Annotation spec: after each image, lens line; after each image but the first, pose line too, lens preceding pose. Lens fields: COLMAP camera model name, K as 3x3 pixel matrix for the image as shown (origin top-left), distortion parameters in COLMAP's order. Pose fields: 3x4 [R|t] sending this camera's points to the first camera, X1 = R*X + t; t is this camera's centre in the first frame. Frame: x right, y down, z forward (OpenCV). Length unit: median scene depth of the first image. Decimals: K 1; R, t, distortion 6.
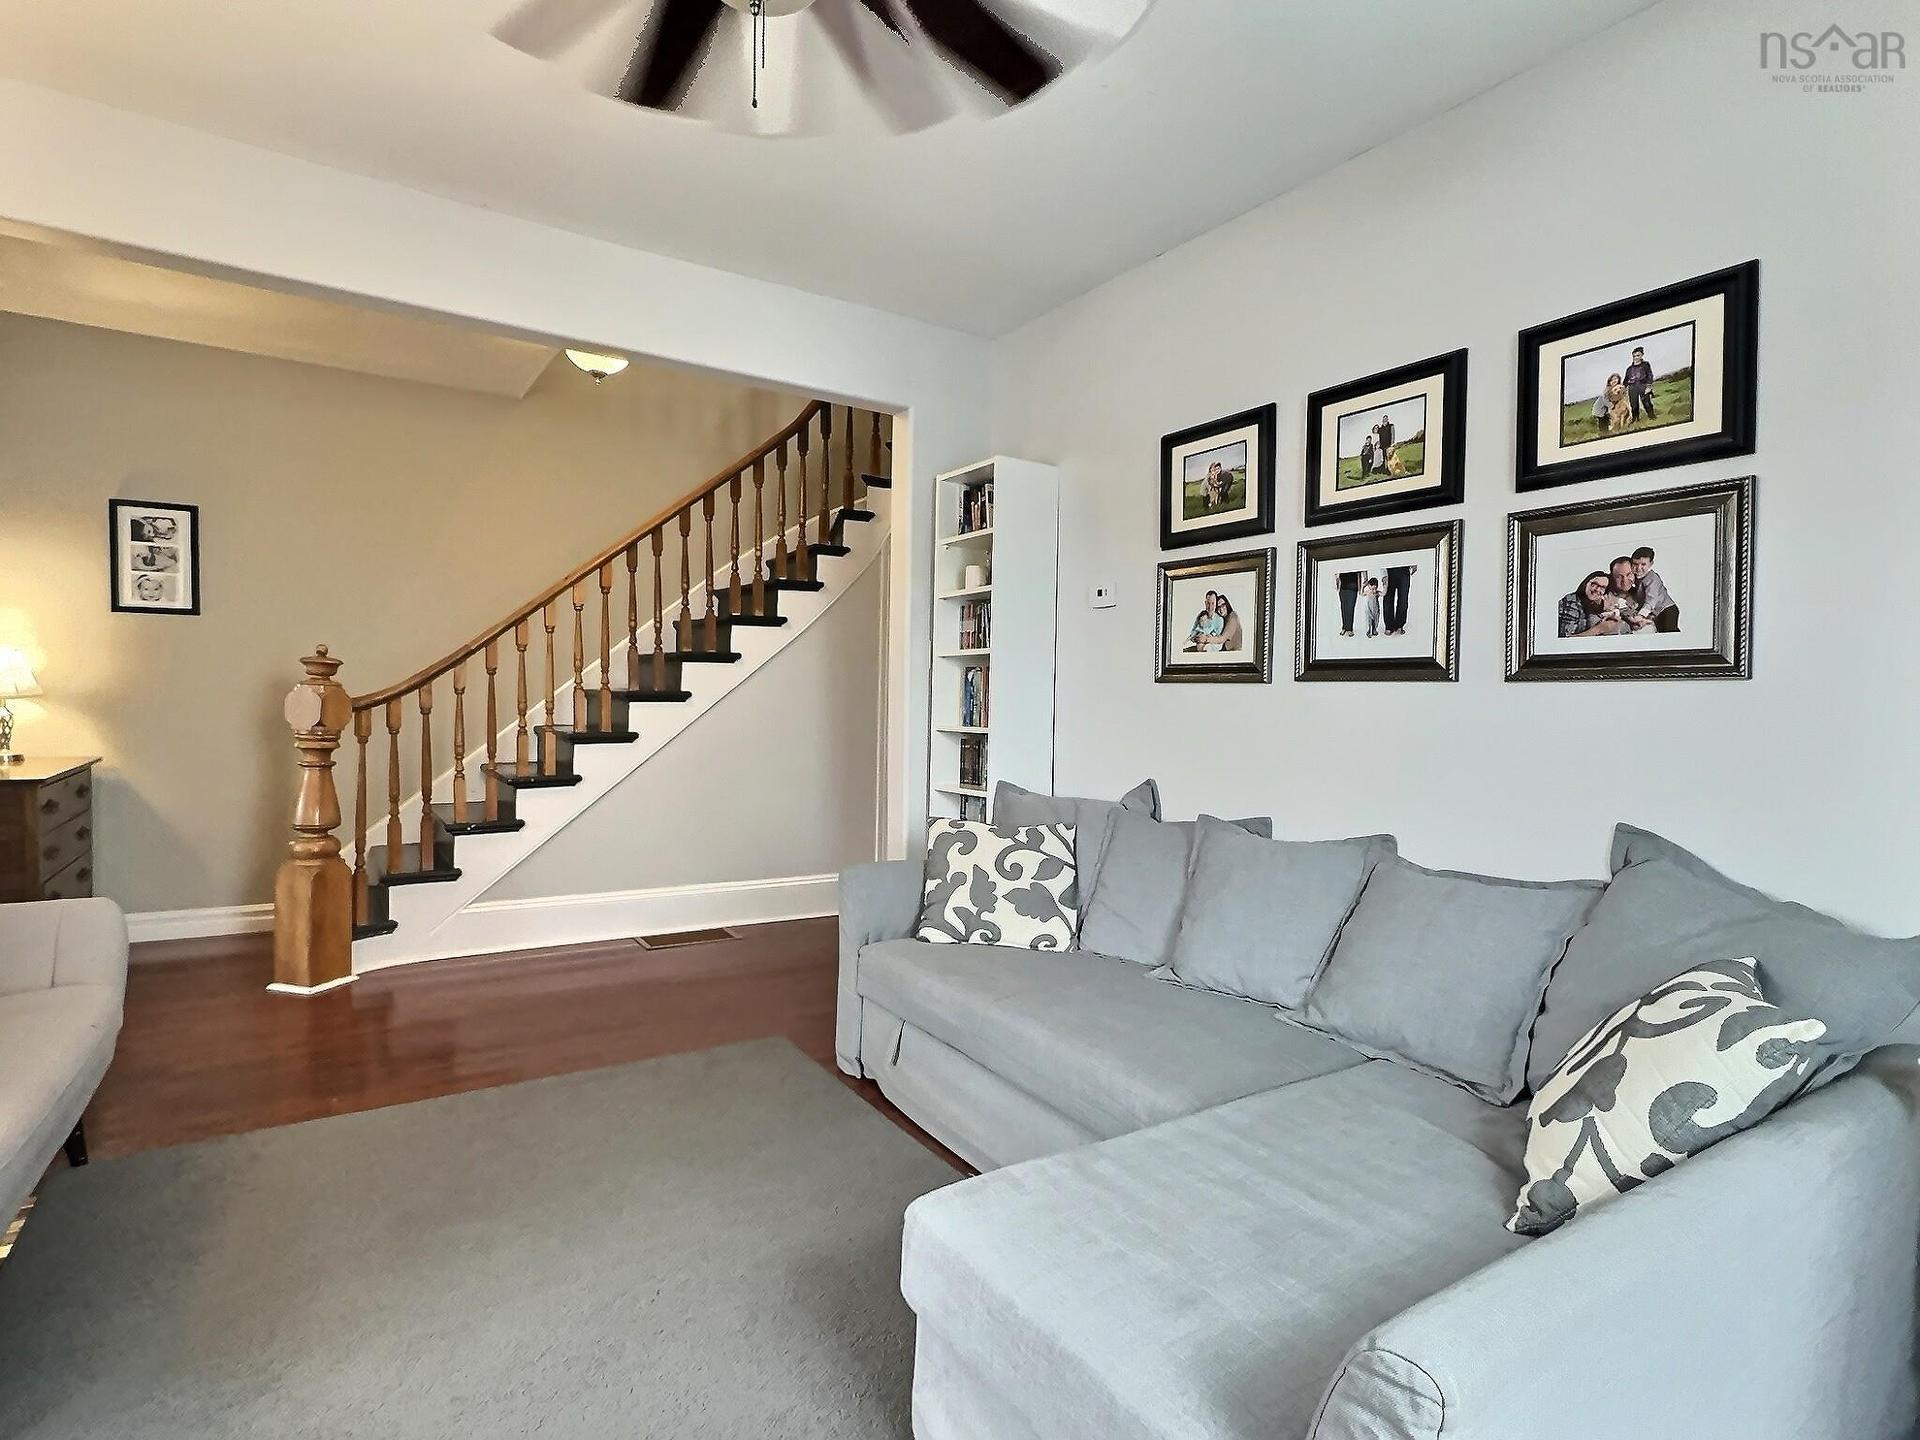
lens RADIAL K [[998.3, 0, 960.0], [0, 998.3, 720.0], [0, 0, 1]] dist [-0.000452, -0.000403]
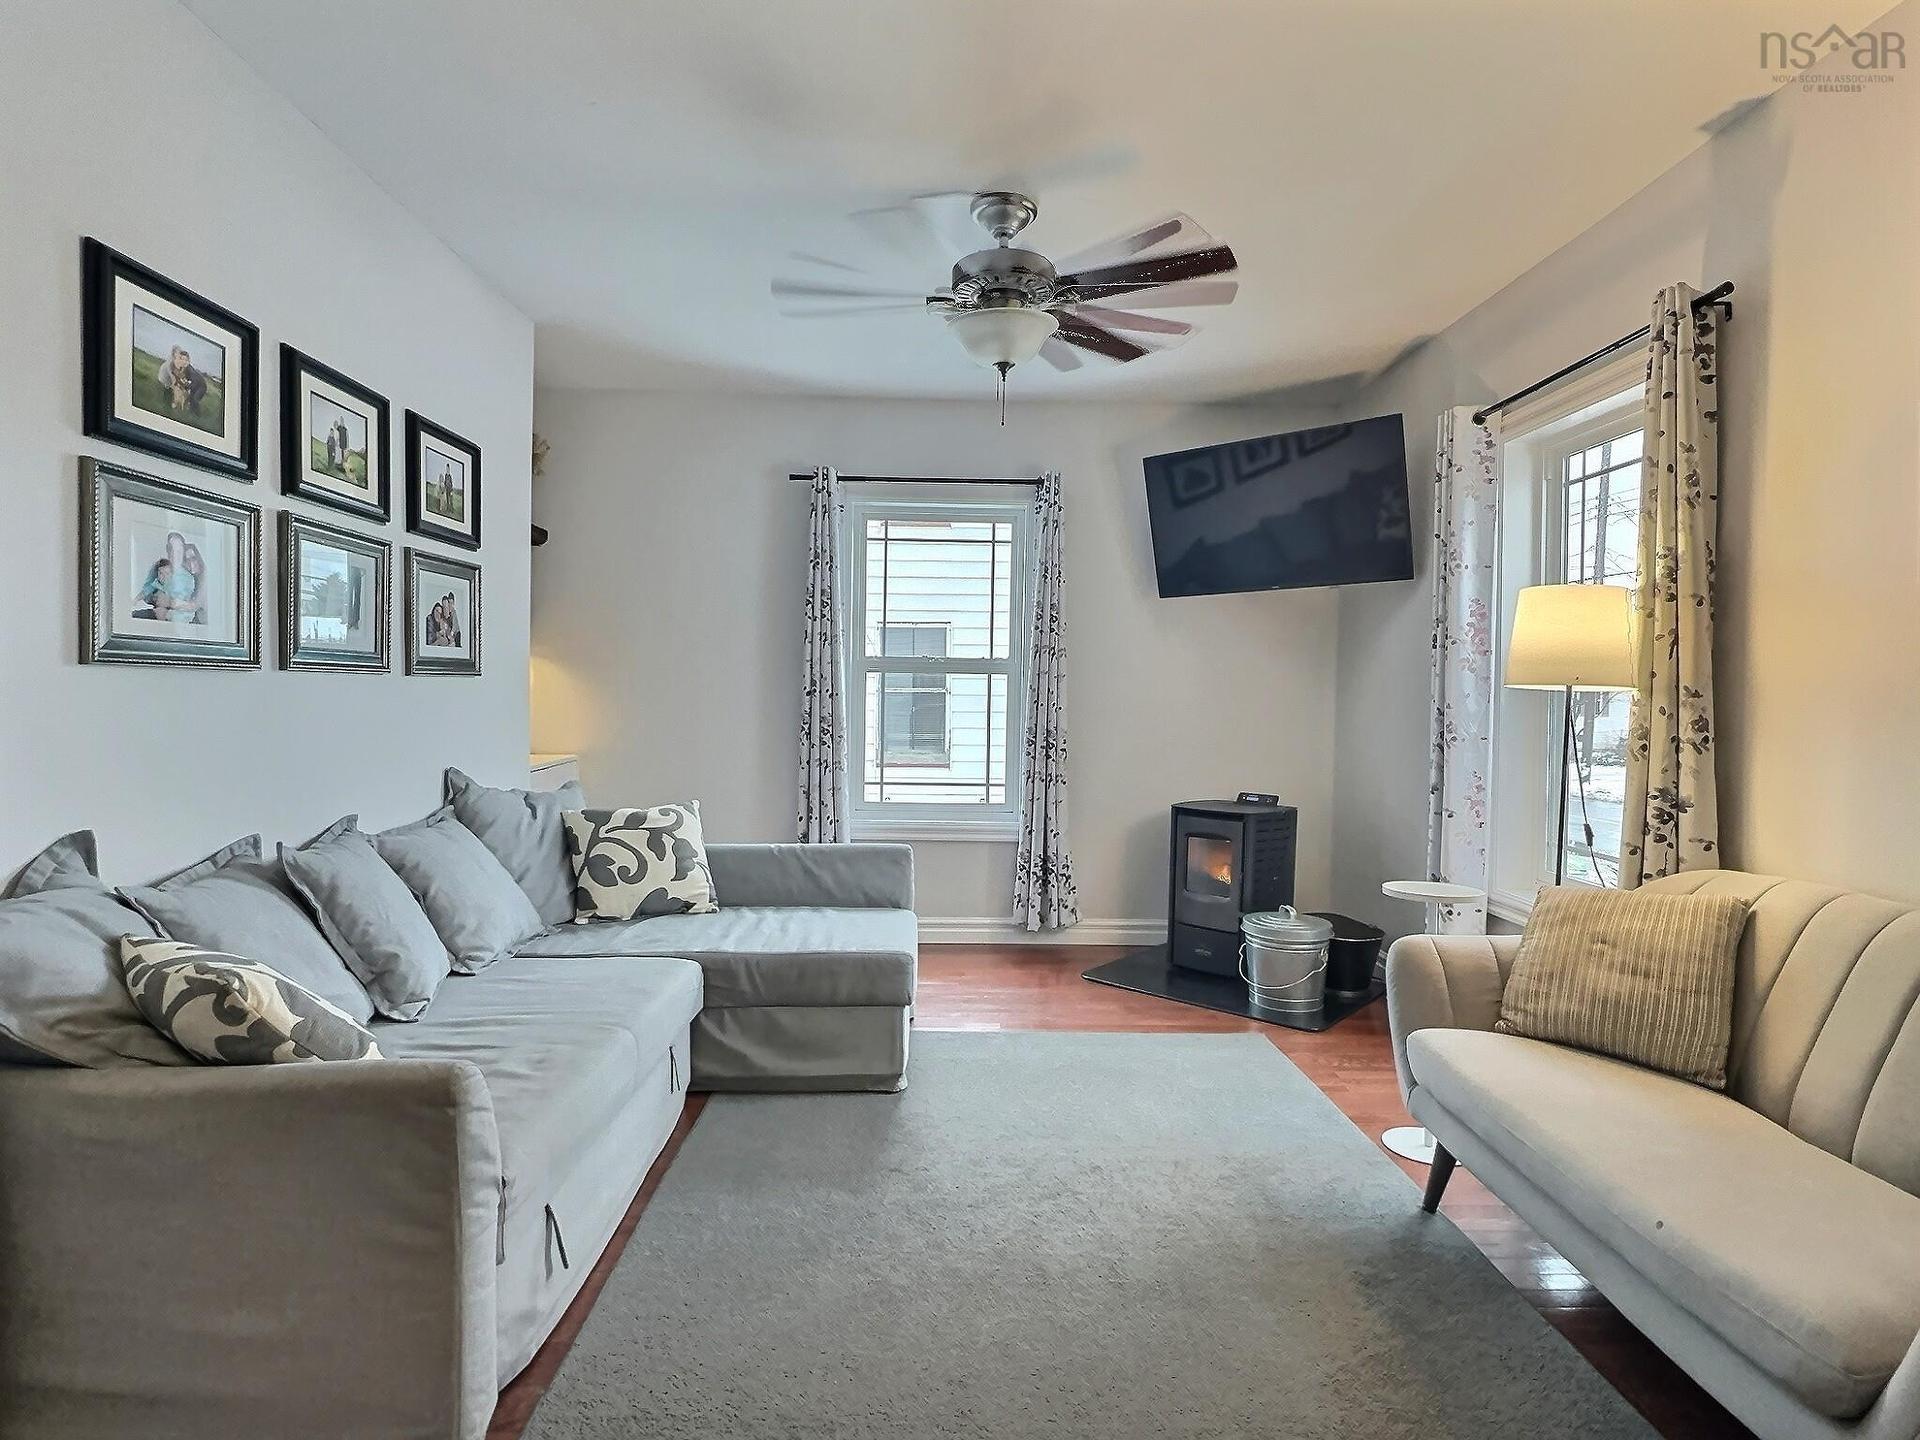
lens RADIAL K [[998.3, 0, 960.0], [0, 998.3, 720.0], [0, 0, 1]] dist [-0.000452, -0.000403]
pose [[-0.854398, -0.044559, 0.517705, -0.687600], [-0.018786, 0.998314, 0.054921, -0.059408], [-0.519279, 0.037199, -0.853795, 1.587985]]
